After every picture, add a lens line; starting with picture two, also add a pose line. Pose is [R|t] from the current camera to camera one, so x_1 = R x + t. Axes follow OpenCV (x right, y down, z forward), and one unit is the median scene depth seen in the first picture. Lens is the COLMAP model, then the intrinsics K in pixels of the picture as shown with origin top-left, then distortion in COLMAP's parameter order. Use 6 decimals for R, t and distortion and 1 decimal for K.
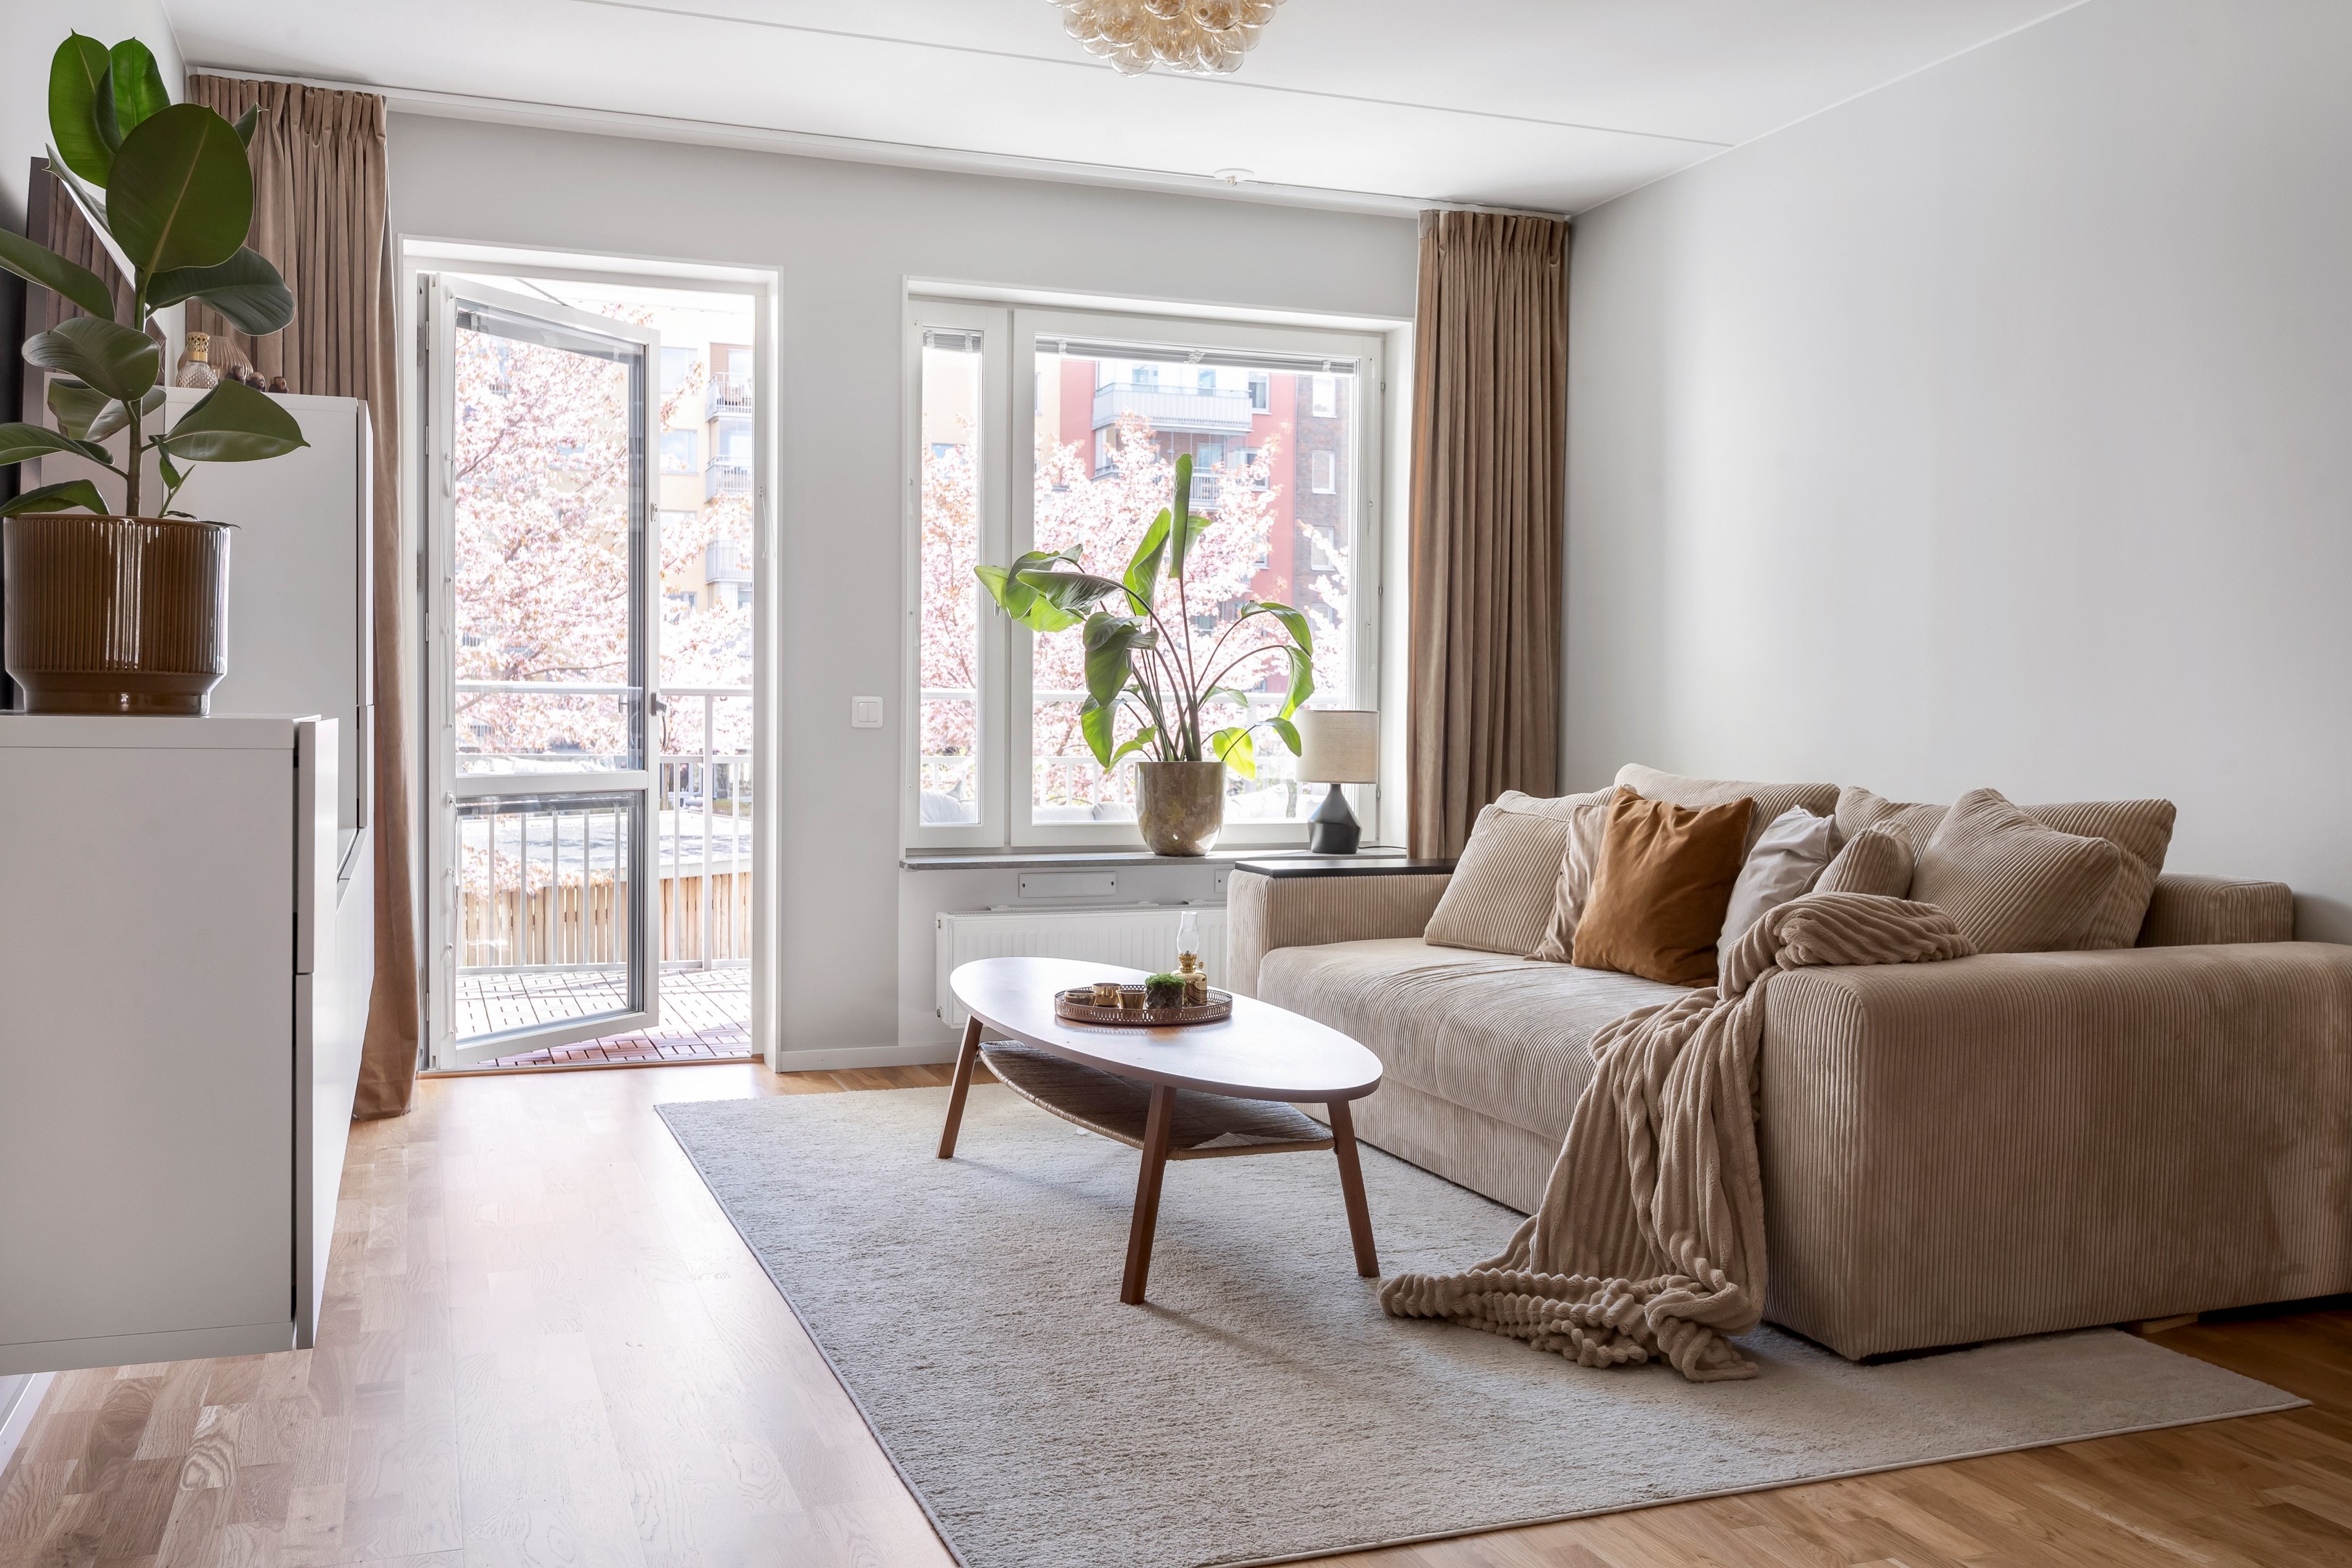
lens RADIAL K [[2061.1, 0, 1204.7], [0, 2061.1, 773.9], [0, 0, 1]] dist [0.003561, -0.011490]
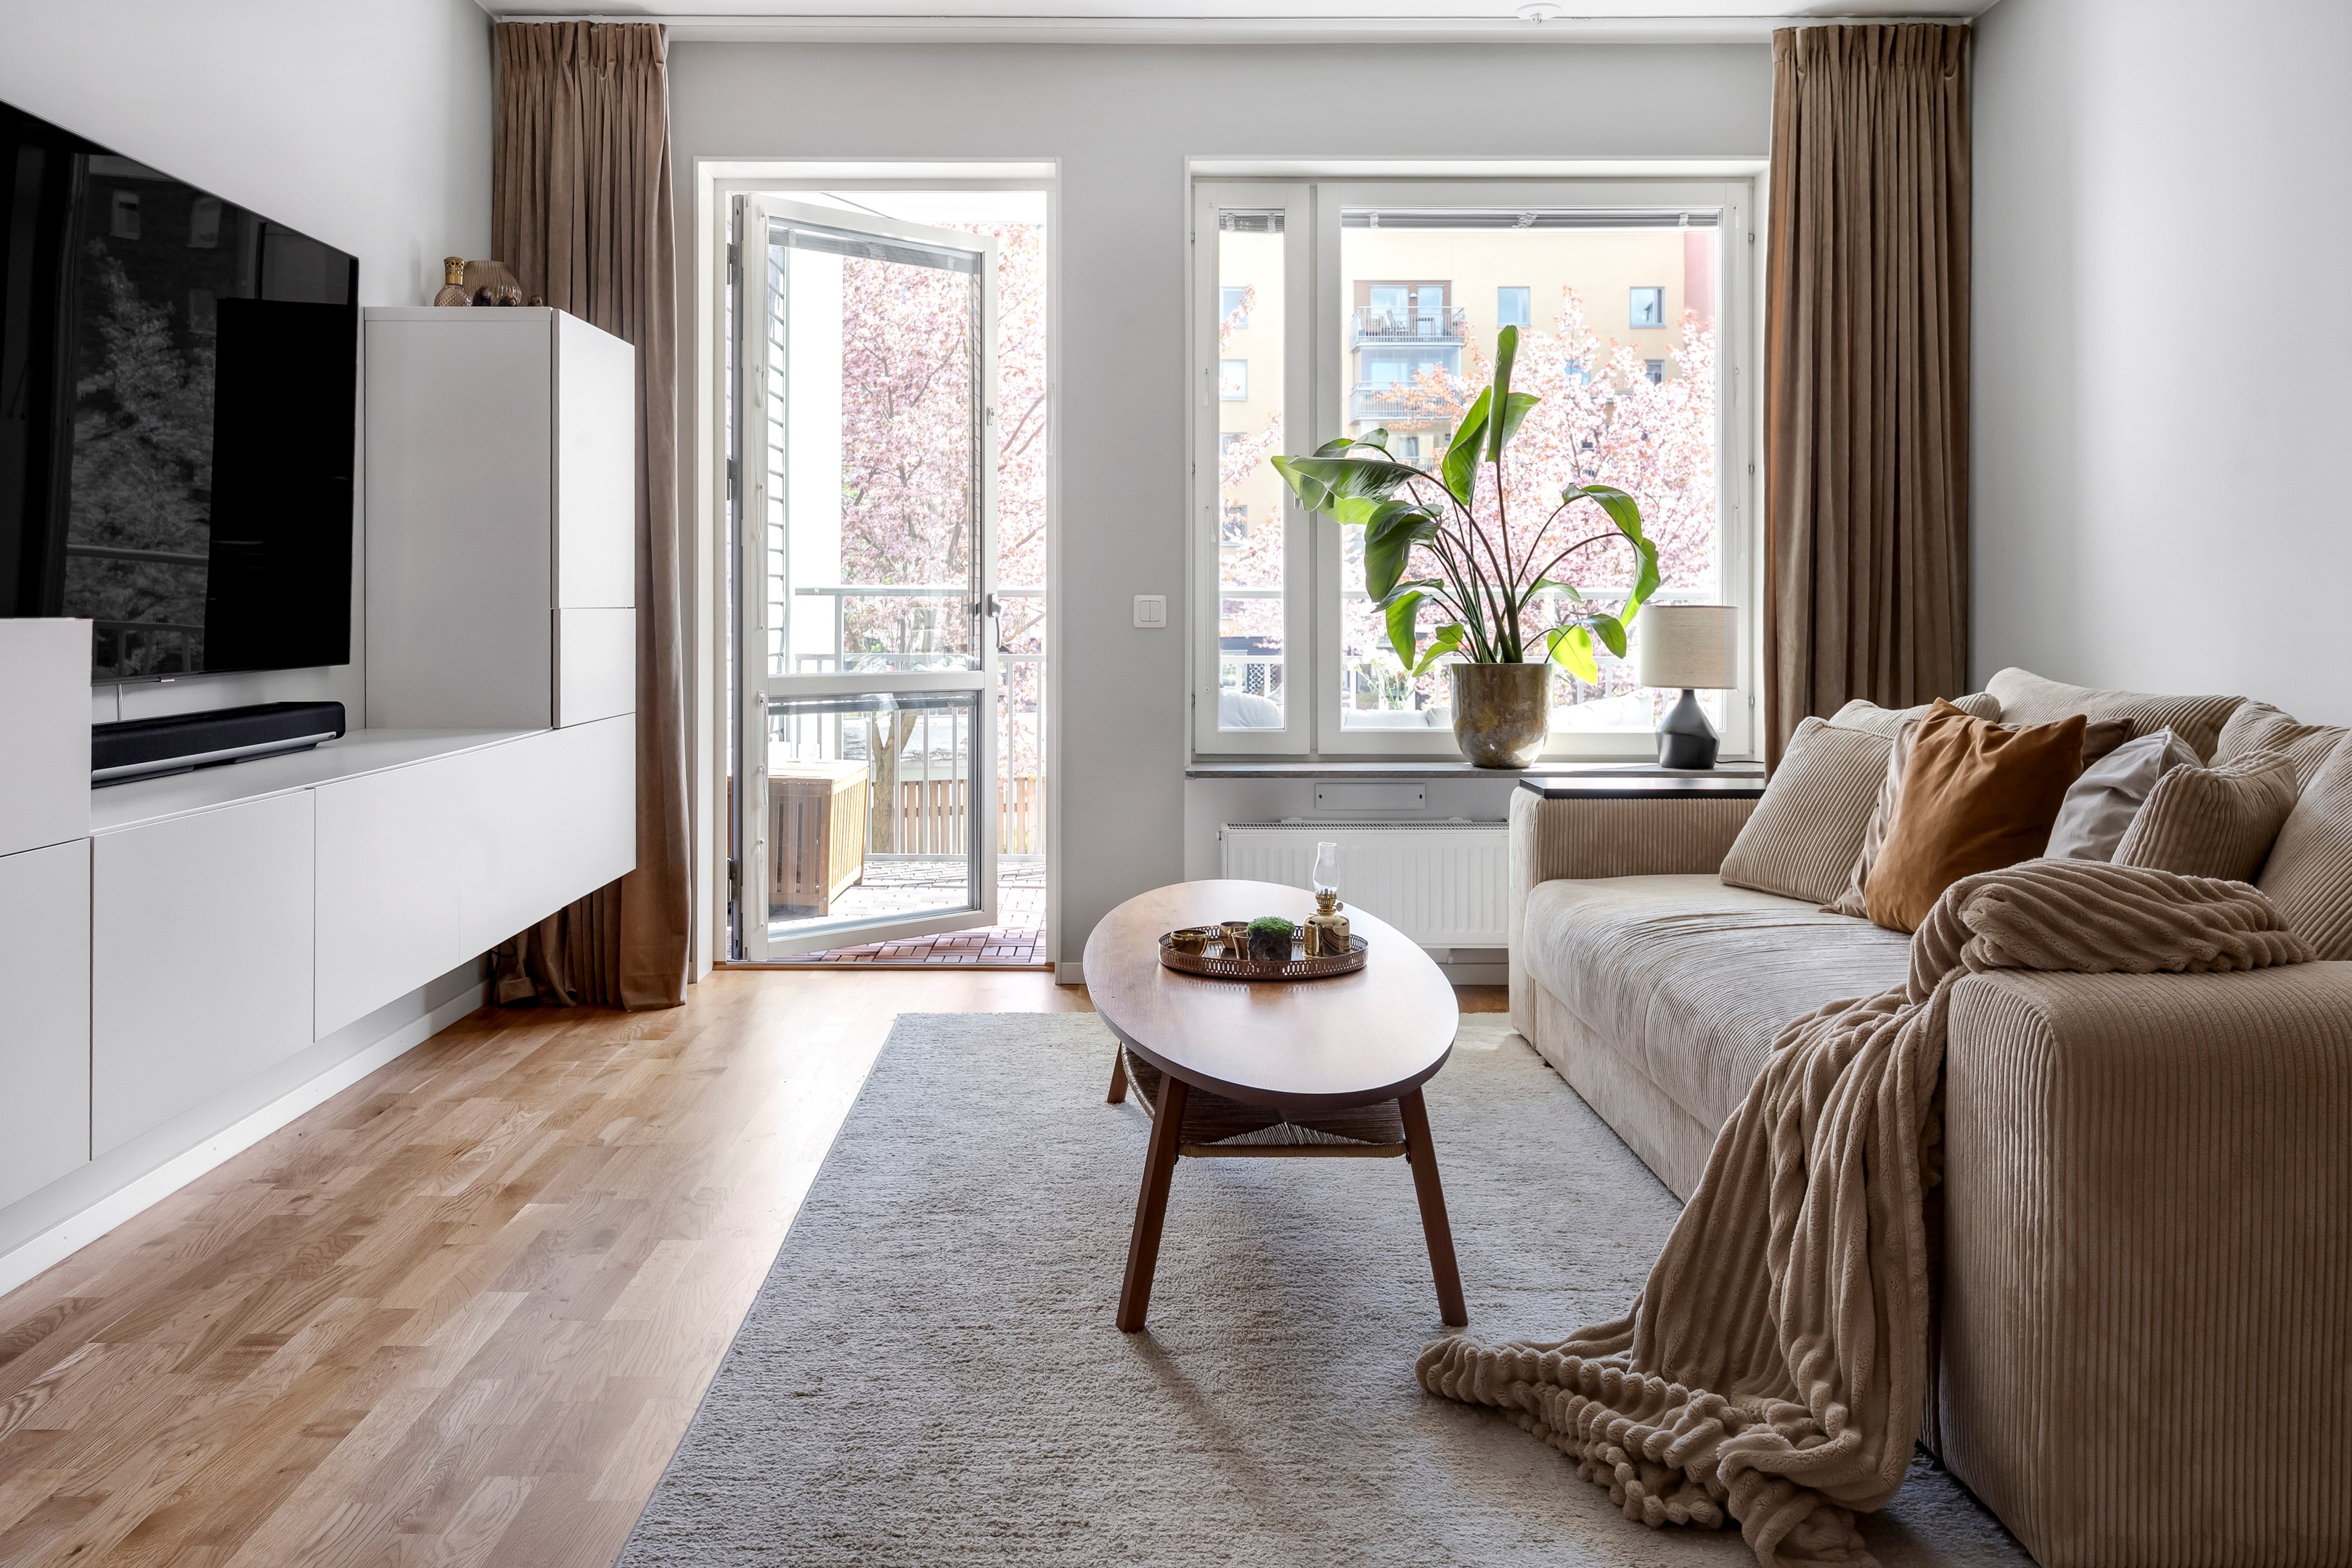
lens RADIAL K [[1870.7, 0, 1169.4], [0, 1870.7, 610.0], [0, 0, 1]] dist [-0.000057, -0.001869]
pose [[0.934070, -0.007943, -0.357000, 0.192467], [-0.003380, 0.999511, -0.031083, -0.004522], [0.357073, 0.030241, 0.933587, 0.235974]]
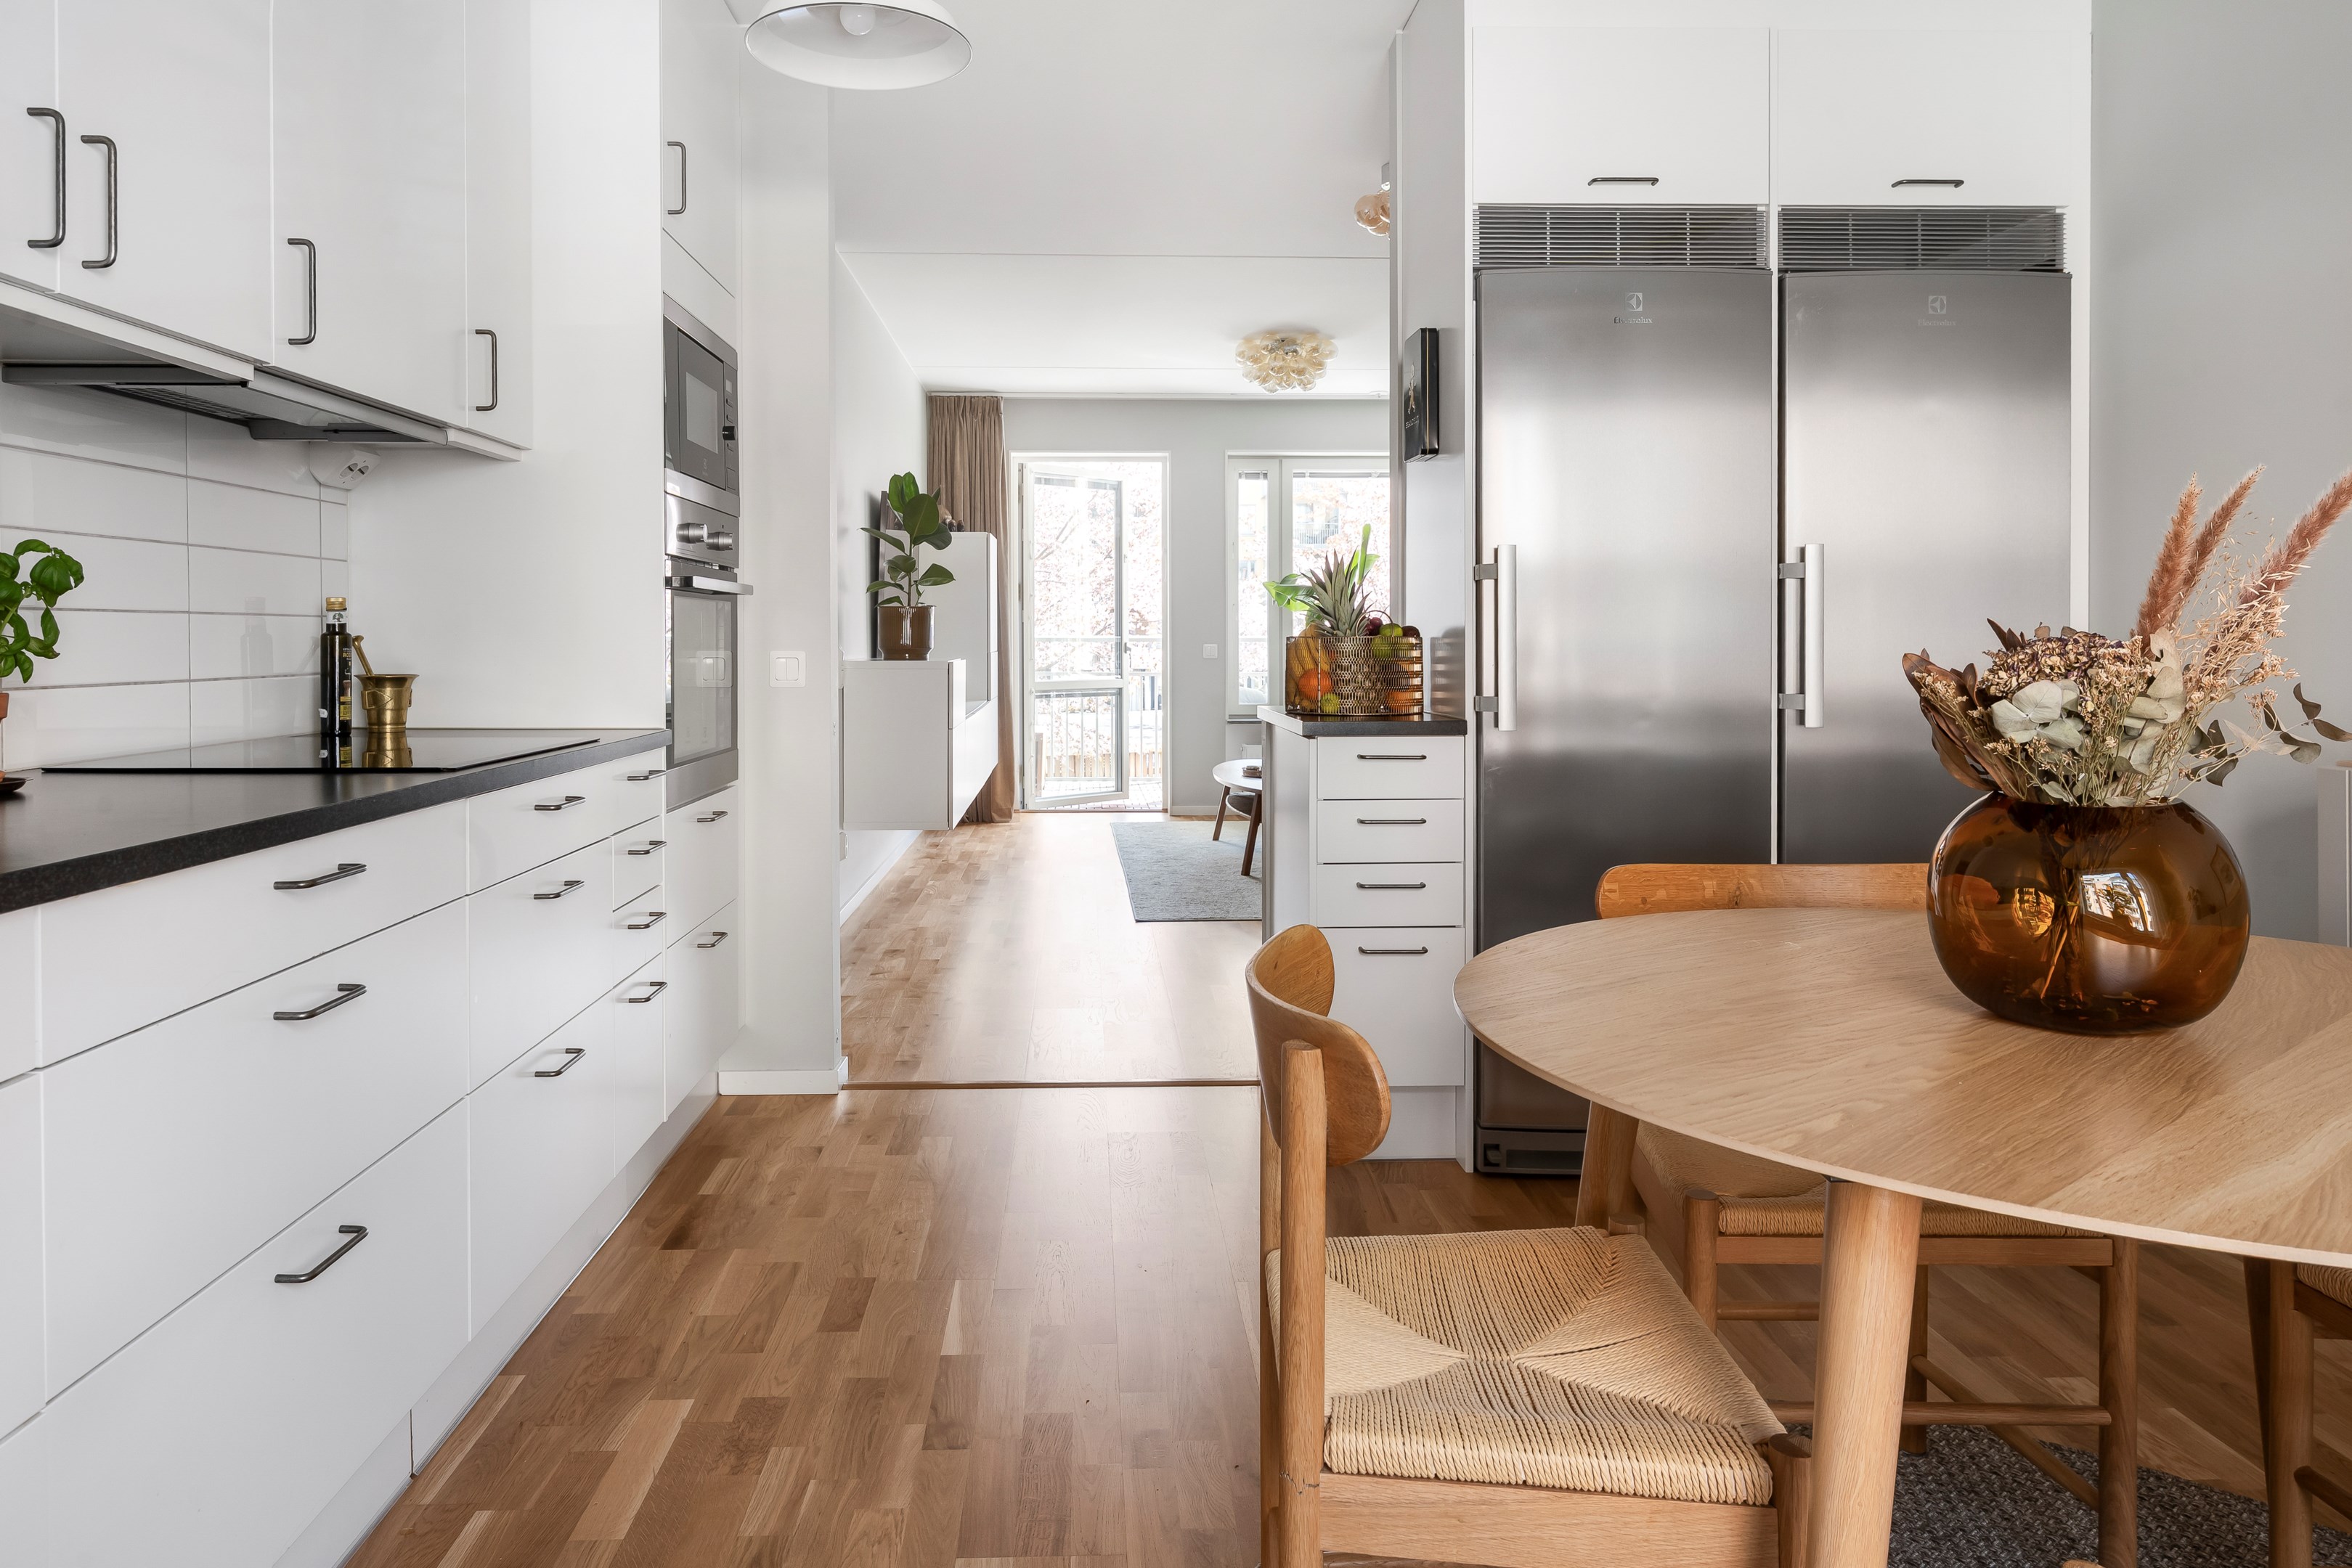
lens RADIAL K [[1626.9, 0, 1178.1], [0, 1626.9, 672.6], [0, 0, 1]] dist [-0.000400, -0.005093]
pose [[0.951927, -0.005459, -0.306278, 0.407754], [0.002896, 0.999957, -0.008821, 0.009649], [0.306313, 0.007510, 0.951901, -0.798597]]
